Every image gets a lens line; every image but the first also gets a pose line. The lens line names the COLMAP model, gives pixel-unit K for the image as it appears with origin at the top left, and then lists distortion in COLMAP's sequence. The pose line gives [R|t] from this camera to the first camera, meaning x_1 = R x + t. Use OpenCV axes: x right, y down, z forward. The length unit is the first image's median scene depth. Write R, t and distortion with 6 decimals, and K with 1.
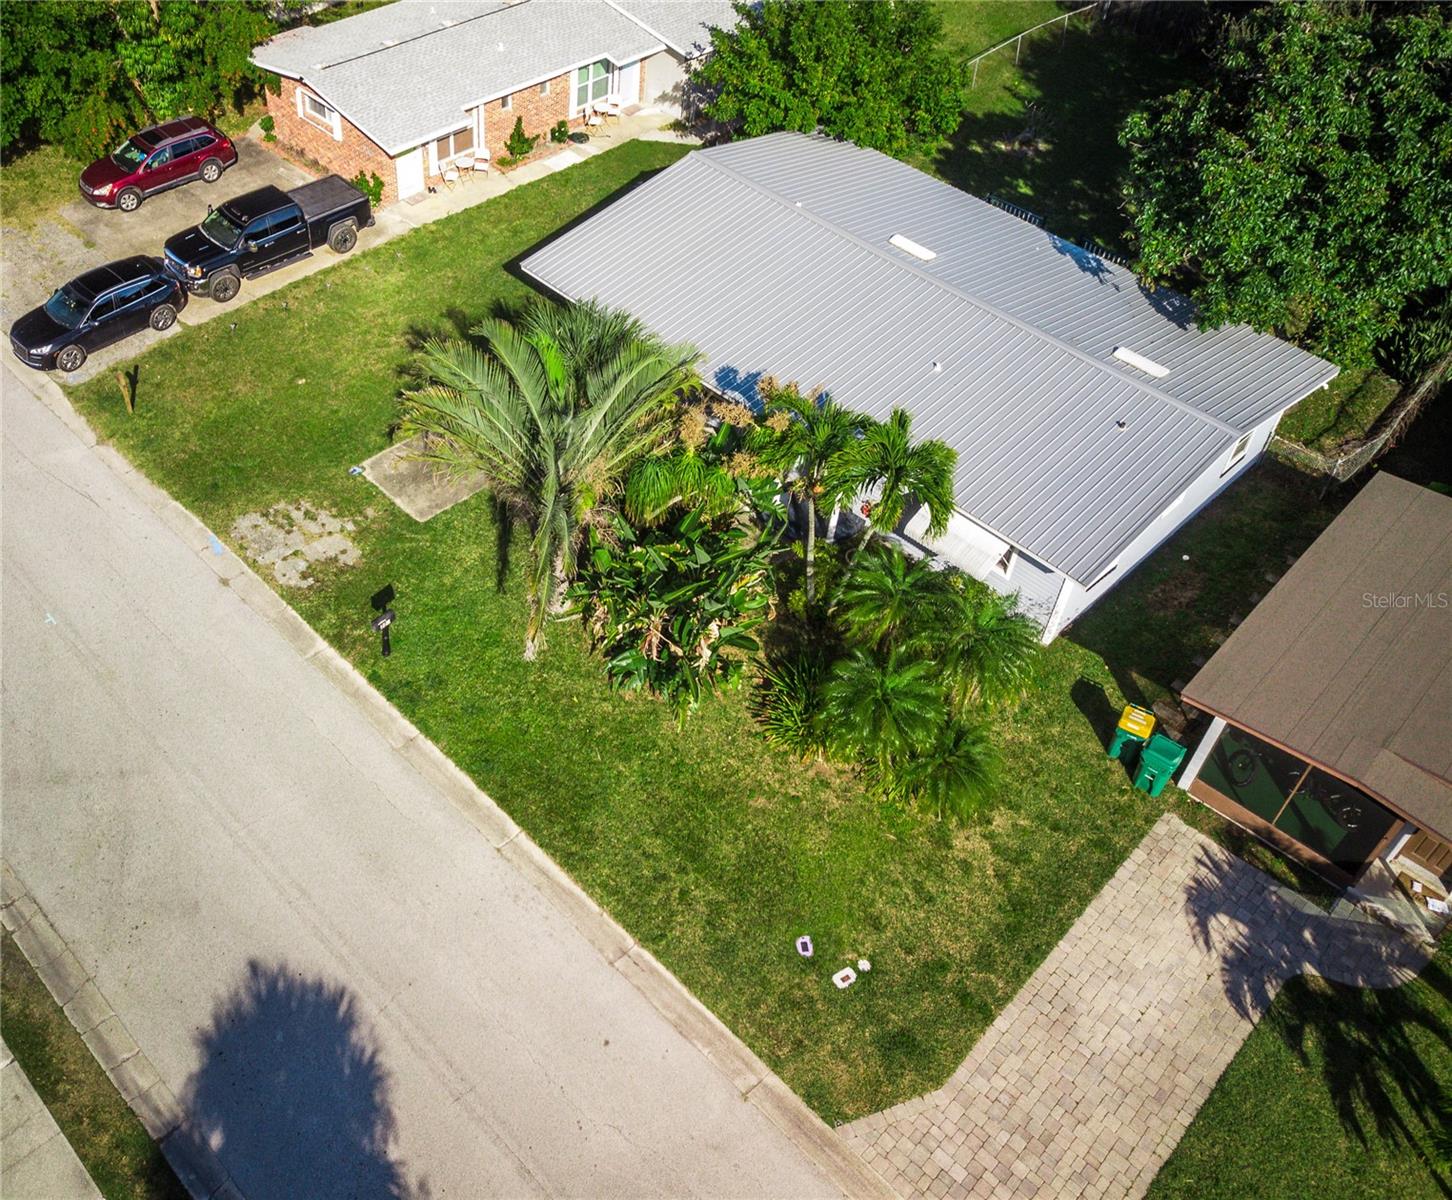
lens RADIAL K [[1218.0, 0, 580.3], [0, 1218.0, 622.8], [0, 0, 1]] dist [-0.006088, -0.012793]
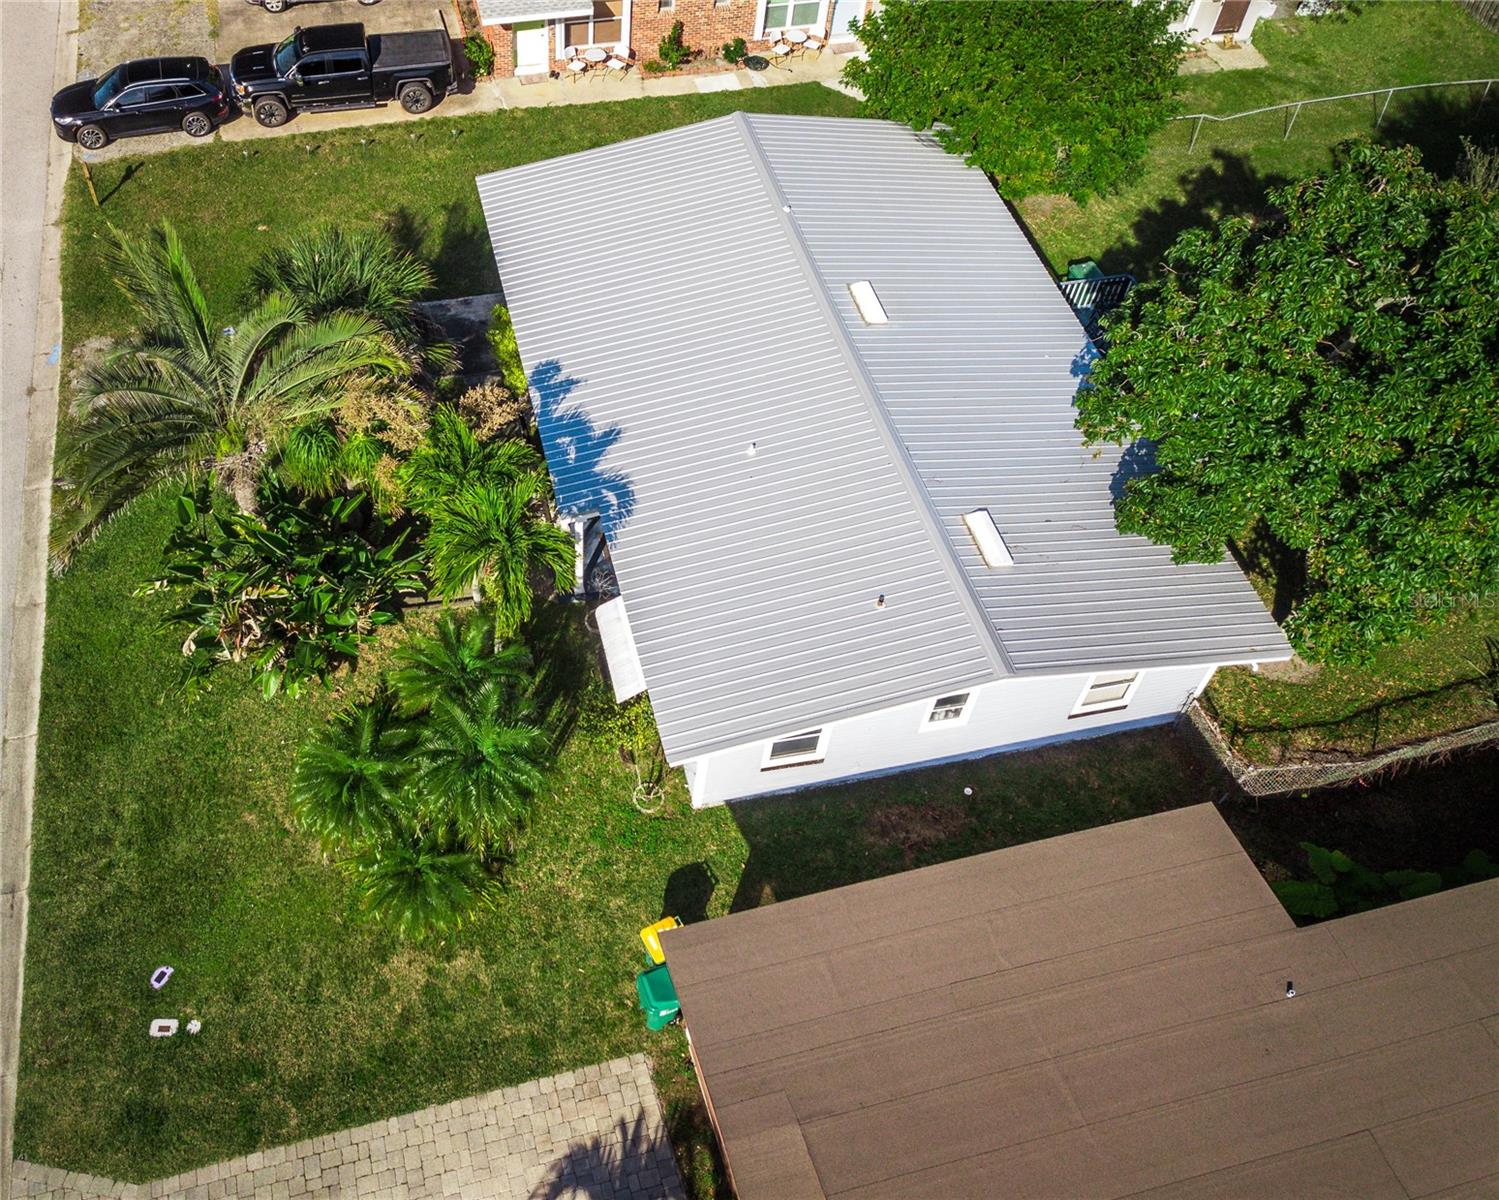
lens RADIAL K [[1245.0, 0, 749.5], [0, 1245.0, 600.0], [0, 0, 1]] dist [0.001094, 0.003898]
pose [[0.868025, 0.398523, -0.296162, 0.674793], [-0.373314, 0.917094, 0.139914, -0.270757], [0.327367, -0.010888, 0.944834, 0.232379]]
